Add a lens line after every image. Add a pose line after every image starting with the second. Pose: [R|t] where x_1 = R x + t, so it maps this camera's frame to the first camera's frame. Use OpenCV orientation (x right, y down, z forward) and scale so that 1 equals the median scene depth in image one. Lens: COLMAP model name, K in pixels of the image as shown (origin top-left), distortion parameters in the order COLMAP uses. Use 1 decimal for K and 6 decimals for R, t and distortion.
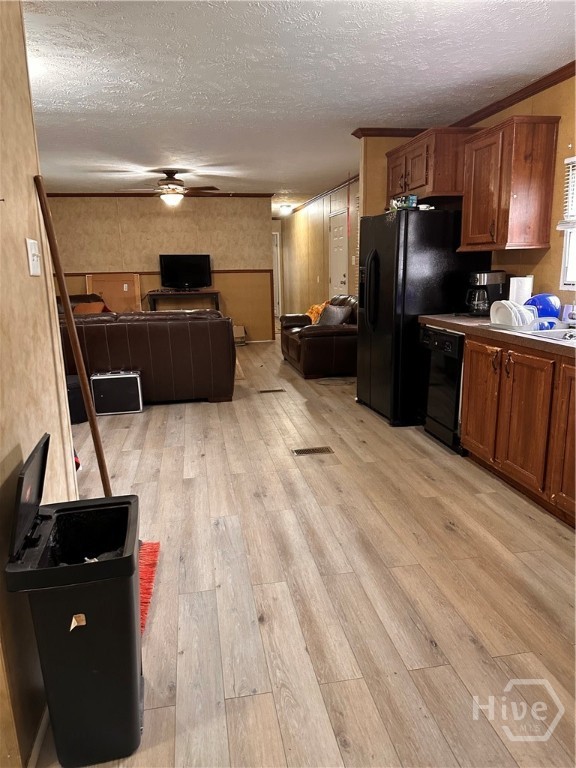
lens RADIAL K [[545.2, 0, 290.0], [0, 545.2, 388.8], [0, 0, 1]] dist [0.053081, -0.073320]
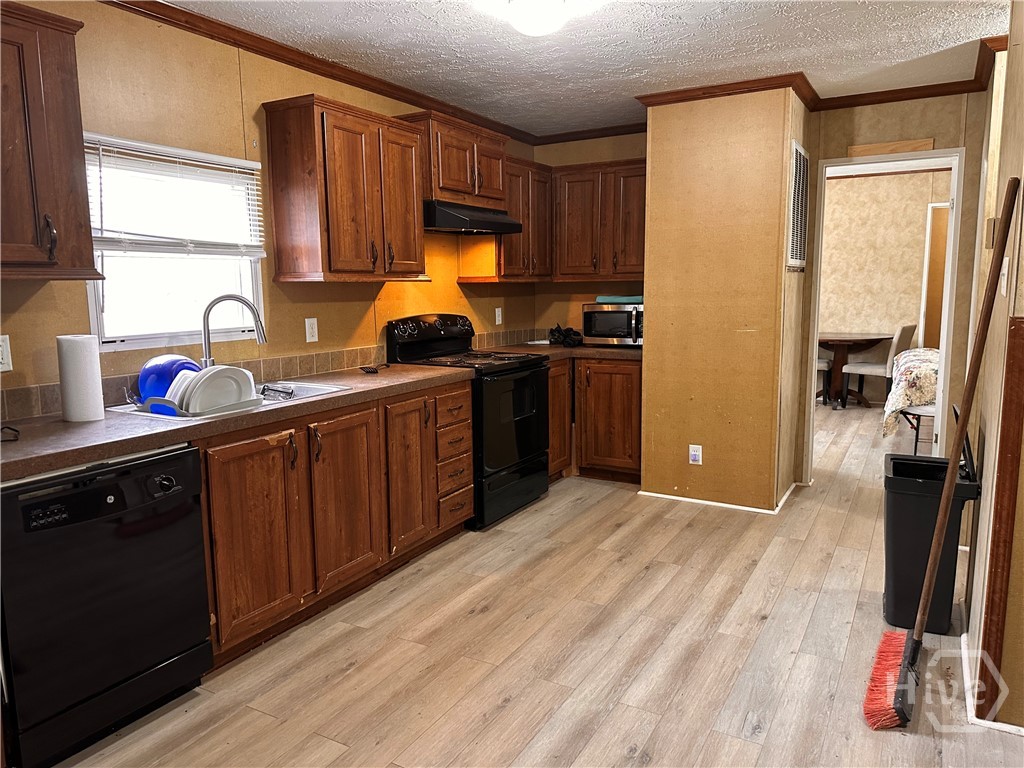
lens RADIAL K [[726.9, 0, 501.5], [0, 726.9, 384.9], [0, 0, 1]] dist [0.053081, -0.073320]
pose [[-0.759217, -0.063563, 0.647727, -0.423302], [0.172183, 0.940144, 0.294078, -0.386163], [-0.627649, 0.334796, -0.702829, 1.649971]]
